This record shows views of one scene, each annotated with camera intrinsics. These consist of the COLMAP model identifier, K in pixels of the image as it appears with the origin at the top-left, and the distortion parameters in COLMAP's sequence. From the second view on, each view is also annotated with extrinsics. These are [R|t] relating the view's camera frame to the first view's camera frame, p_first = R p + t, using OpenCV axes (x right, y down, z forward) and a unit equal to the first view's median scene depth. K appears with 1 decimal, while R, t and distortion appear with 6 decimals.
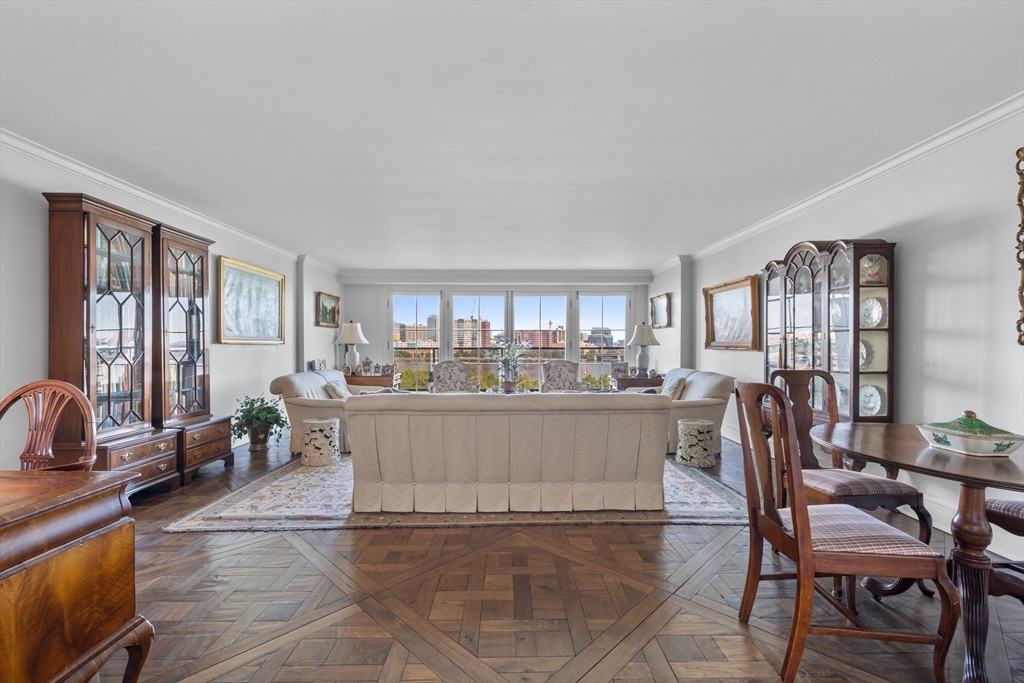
lens RADIAL K [[434.1, 0, 512.2], [0, 434.1, 348.8], [0, 0, 1]] dist [-0.000362, -0.000023]
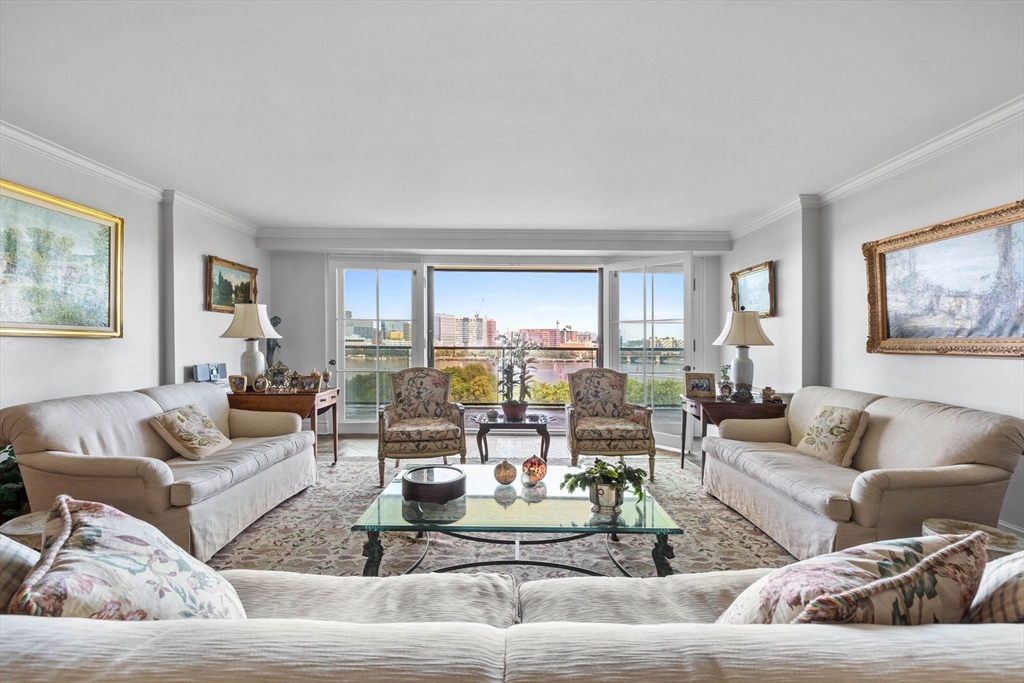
lens RADIAL K [[444.1, 0, 512.0], [0, 444.1, 341.5], [0, 0, 1]] dist [-0.000204, 0.000545]
pose [[0.999870, 0.008133, -0.013930, -0.002409], [-0.008358, 0.999834, -0.016159, -0.000940], [0.013796, 0.016274, 0.999772, 0.397790]]
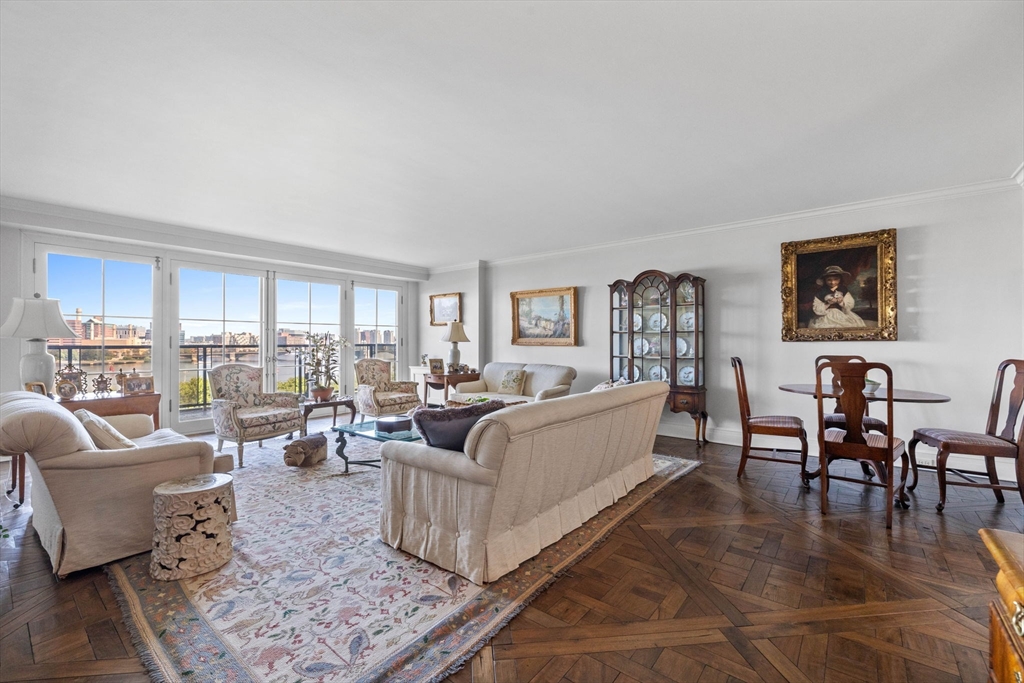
lens RADIAL K [[429.3, 0, 512.0], [0, 429.3, 341.5], [0, 0, 1]] dist [-0.000584, 0.000125]
pose [[0.634712, 0.000396, 0.772749, -0.411261], [0.007468, 0.999950, -0.006646, -0.001200], [-0.772713, 0.009990, 0.634677, 0.254925]]
